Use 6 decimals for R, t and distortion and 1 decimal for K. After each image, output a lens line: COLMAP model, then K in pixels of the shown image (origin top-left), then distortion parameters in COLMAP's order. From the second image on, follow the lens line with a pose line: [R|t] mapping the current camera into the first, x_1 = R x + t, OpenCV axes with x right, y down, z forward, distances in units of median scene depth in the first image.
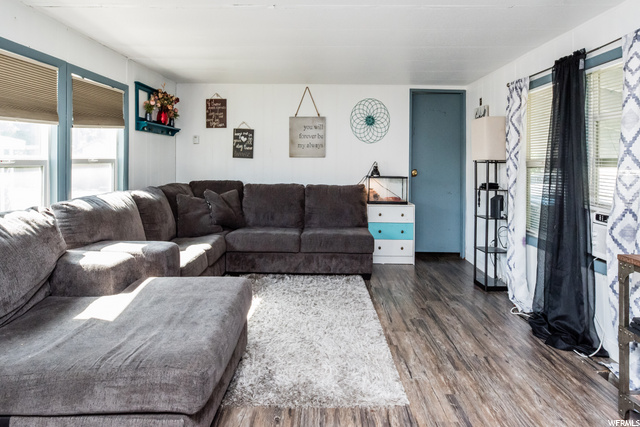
lens RADIAL K [[359.1, 0, 349.3], [0, 359.1, 163.0], [0, 0, 1]] dist [-0.003614, -0.000681]
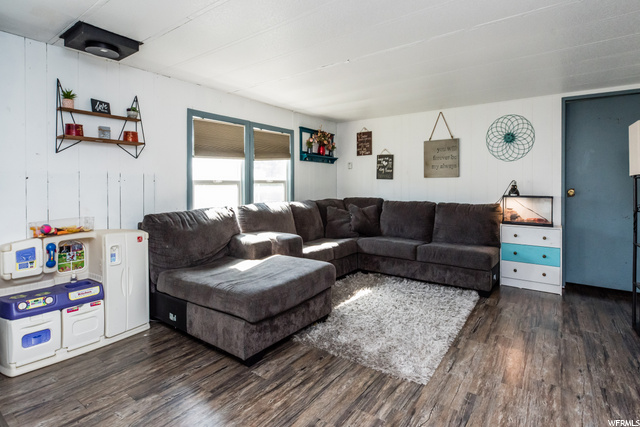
lens RADIAL K [[352.8, 0, 337.9], [0, 352.8, 188.0], [0, 0, 1]] dist [-0.002362, -0.000099]
pose [[0.803301, -0.007375, -0.595528, 0.301518], [0.006077, 0.999973, -0.004185, 0.020946], [0.595542, -0.000257, 0.803324, -0.037350]]
